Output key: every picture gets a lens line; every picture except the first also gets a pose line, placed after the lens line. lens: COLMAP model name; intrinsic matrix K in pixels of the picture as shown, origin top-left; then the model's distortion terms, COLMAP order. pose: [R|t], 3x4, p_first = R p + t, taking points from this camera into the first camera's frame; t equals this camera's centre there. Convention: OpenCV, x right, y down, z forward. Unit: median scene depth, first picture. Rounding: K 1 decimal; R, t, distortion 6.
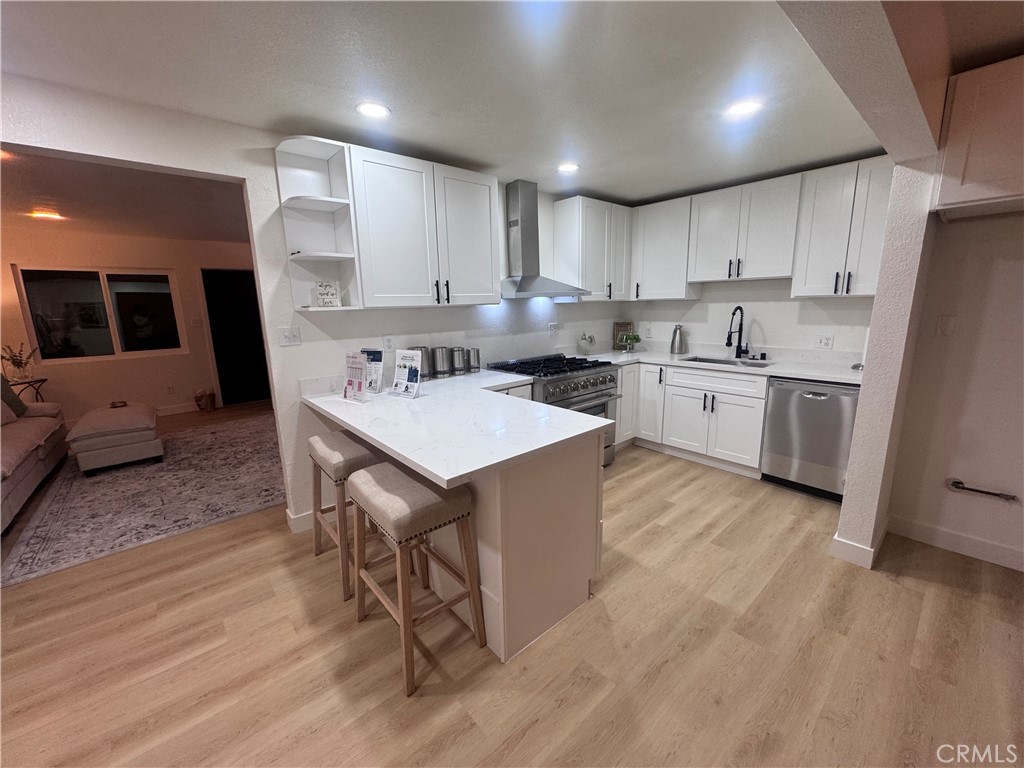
lens RADIAL K [[408.5, 0, 512.1], [0, 408.5, 382.5], [0, 0, 1]] dist [-0.006547, 0.000536]
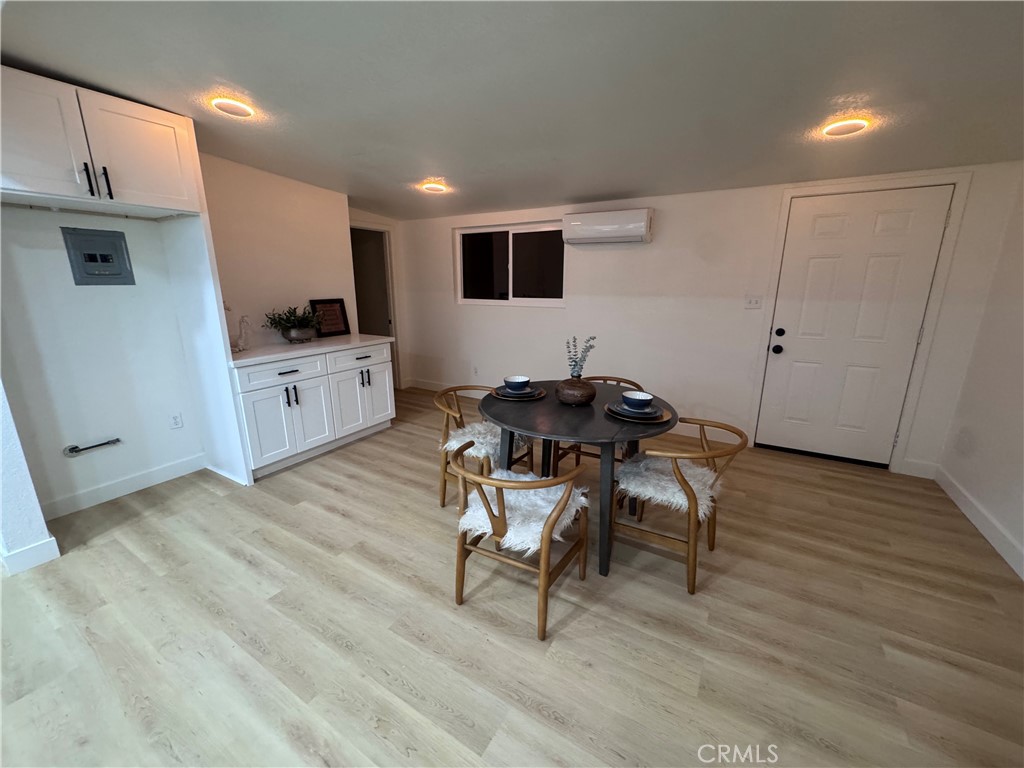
lens RADIAL K [[408.5, 0, 515.0], [0, 408.5, 381.3], [0, 0, 1]] dist [-0.006547, 0.000536]
pose [[-0.311244, -0.208702, 0.927130, -0.268478], [0.185921, 0.943363, 0.274771, -0.007513], [-0.931966, 0.257894, -0.254815, 0.099837]]
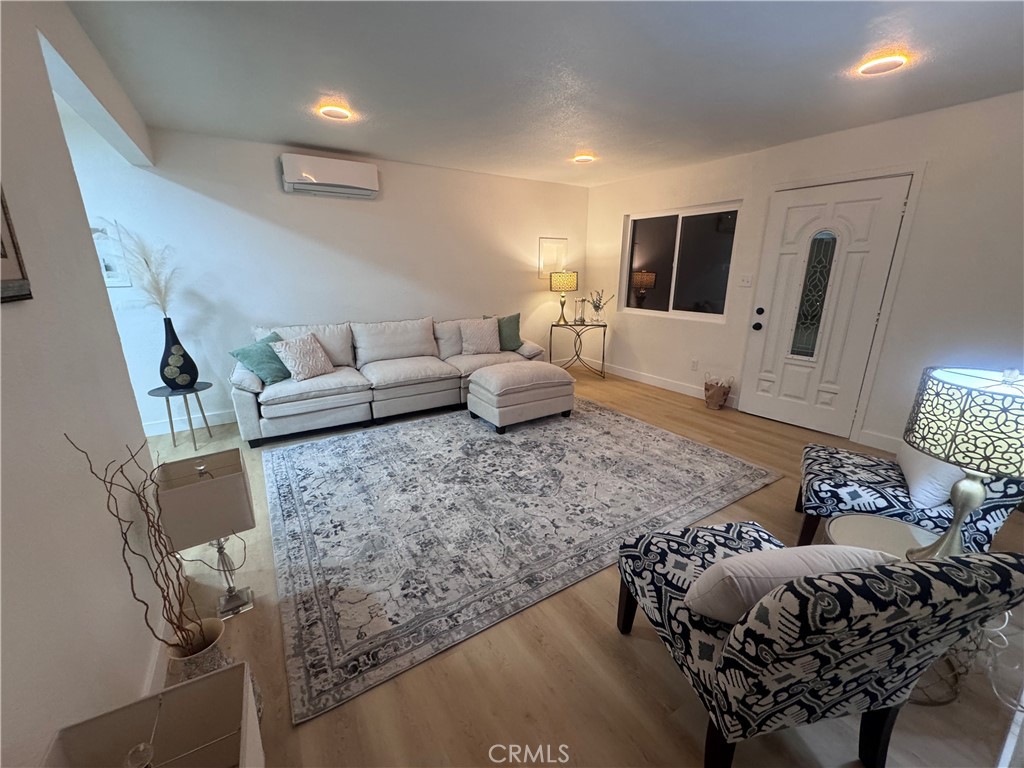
lens RADIAL K [[408.5, 0, 512.6], [0, 408.5, 381.8], [0, 0, 1]] dist [-0.006547, 0.000536]
pose [[-0.147027, 0.285268, -0.947104, -0.079625], [-0.182587, 0.933227, 0.309433, -0.320815], [0.972134, 0.218424, -0.085124, 1.780351]]
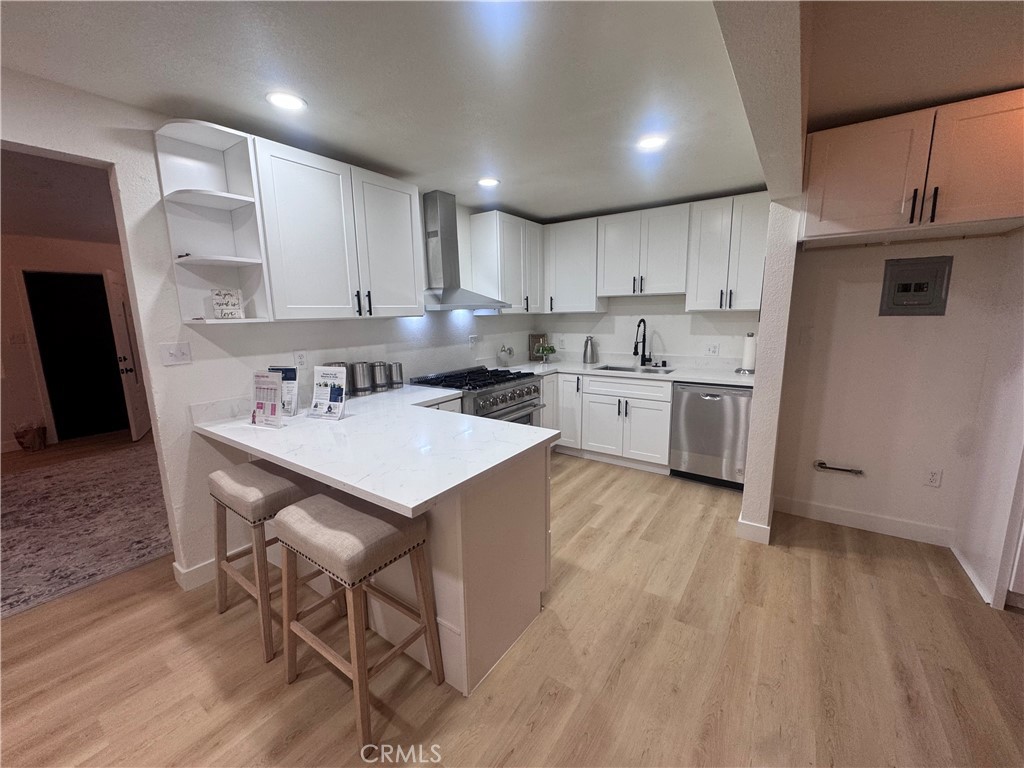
lens RADIAL K [[408.5, 0, 512.1], [0, 408.5, 382.1], [0, 0, 1]] dist [-0.006547, 0.000536]
pose [[0.970285, -0.035199, 0.239390, -0.083097], [0.042366, 0.998793, -0.024859, -0.005873], [-0.238226, 0.034262, 0.970605, 0.027546]]
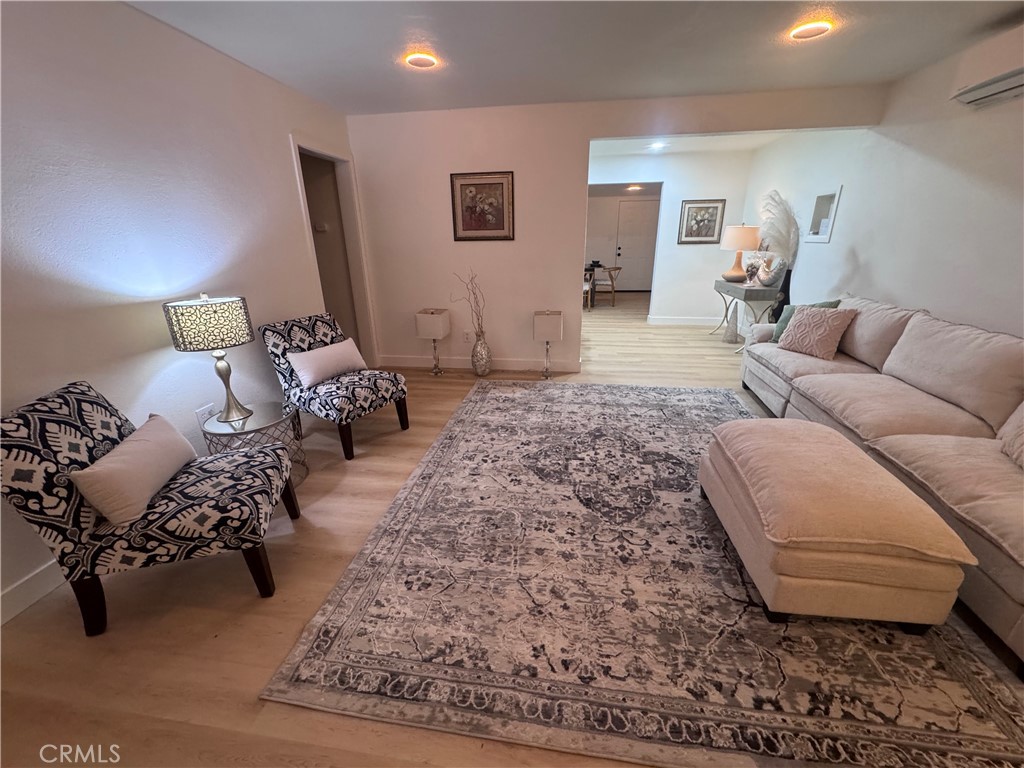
lens RADIAL K [[408.5, 0, 512.5], [0, 408.5, 380.8], [0, 0, 1]] dist [-0.006547, 0.000536]
pose [[-0.653549, -0.224979, 0.722674, -1.762293], [0.172174, 0.885579, 0.431400, -0.393386], [-0.737041, 0.406367, -0.540034, 2.381463]]
